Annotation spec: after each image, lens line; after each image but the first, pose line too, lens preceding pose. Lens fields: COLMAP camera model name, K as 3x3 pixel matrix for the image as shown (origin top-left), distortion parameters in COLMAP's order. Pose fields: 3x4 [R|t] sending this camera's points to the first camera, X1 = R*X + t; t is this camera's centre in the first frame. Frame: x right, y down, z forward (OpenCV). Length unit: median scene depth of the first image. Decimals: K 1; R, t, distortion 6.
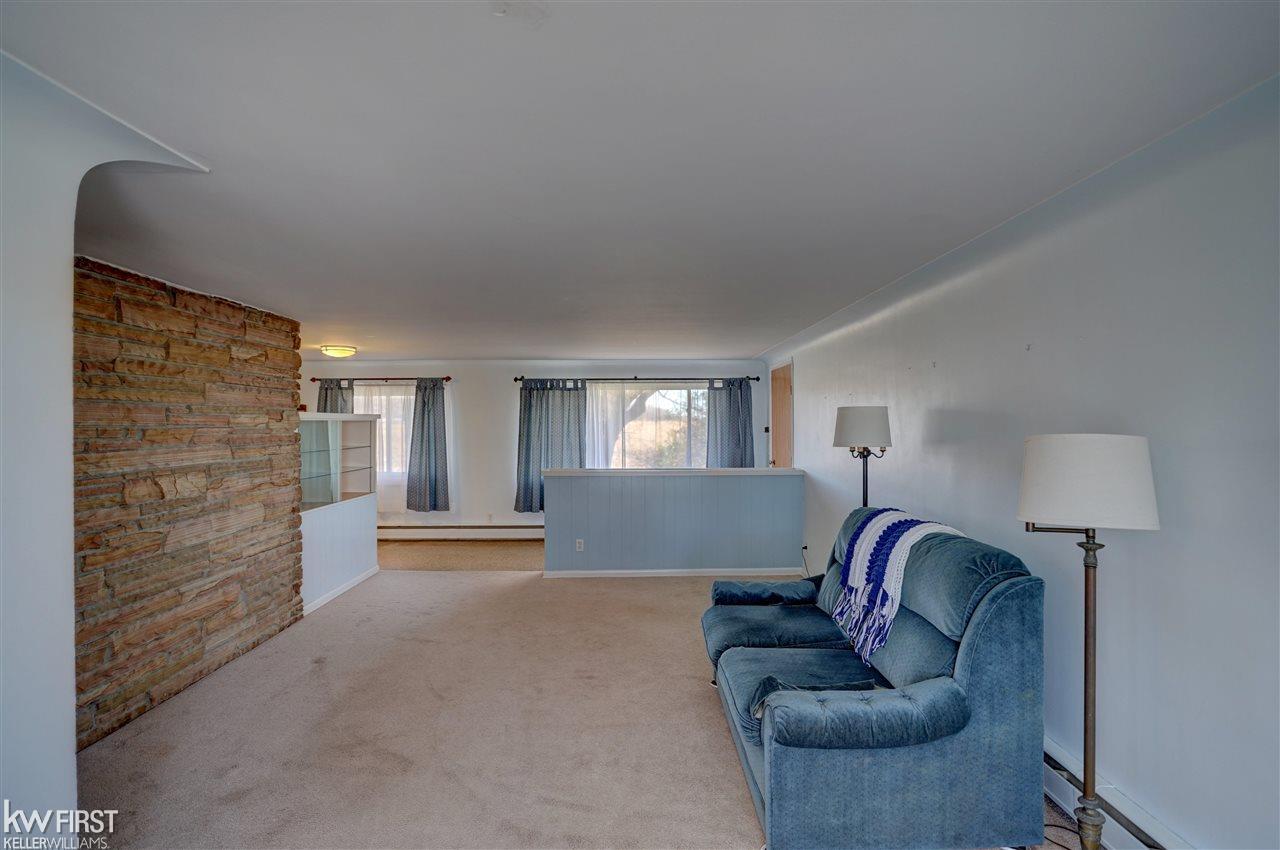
lens RADIAL K [[595.1, 0, 645.5], [0, 595.1, 420.7], [0, 0, 1]] dist [-0.064060, 0.025778]
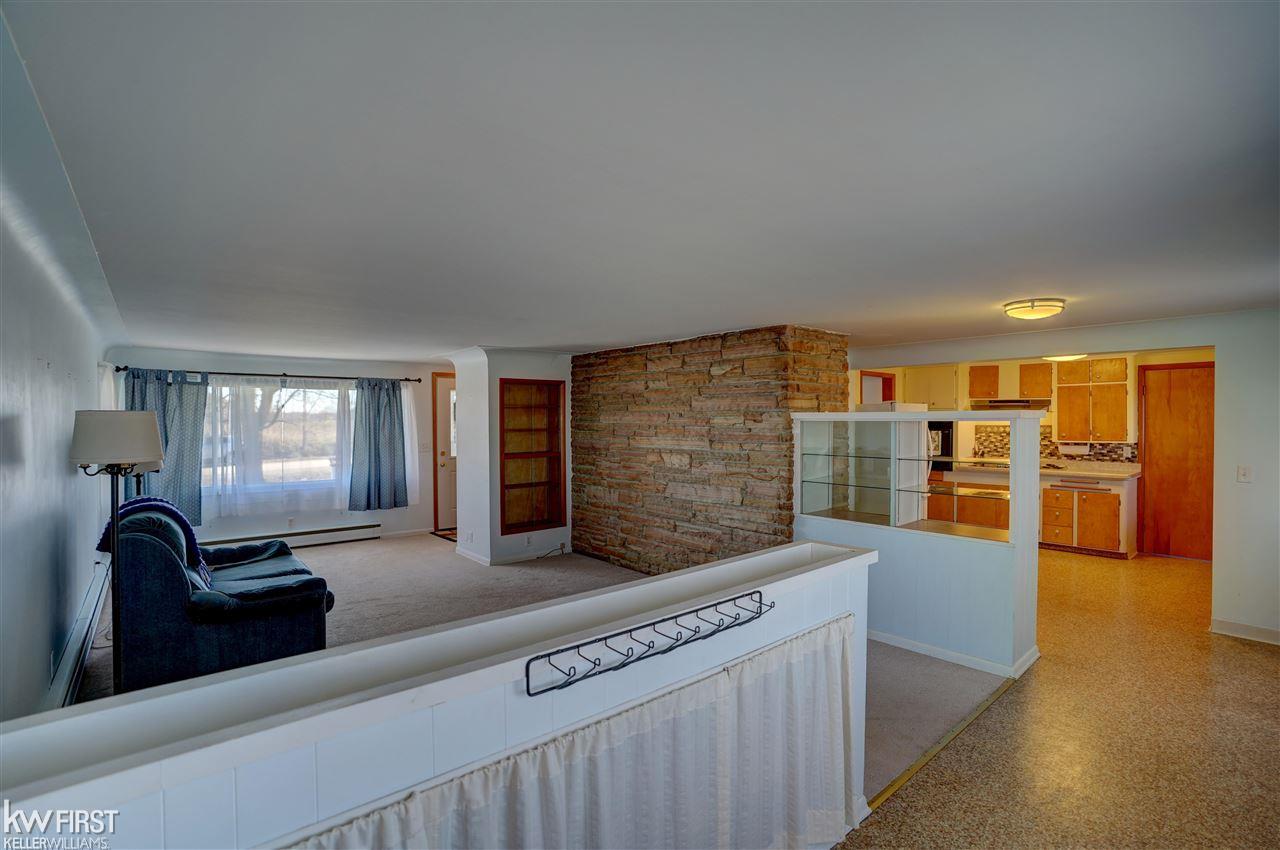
lens RADIAL K [[595.1, 0, 645.5], [0, 595.1, 420.7], [0, 0, 1]] dist [-0.064060, 0.025778]
pose [[-0.771352, 0.008416, -0.636353, 0.322459], [0.007949, 0.999962, 0.003589, -0.008143], [0.636359, -0.002290, -0.771389, 2.087838]]
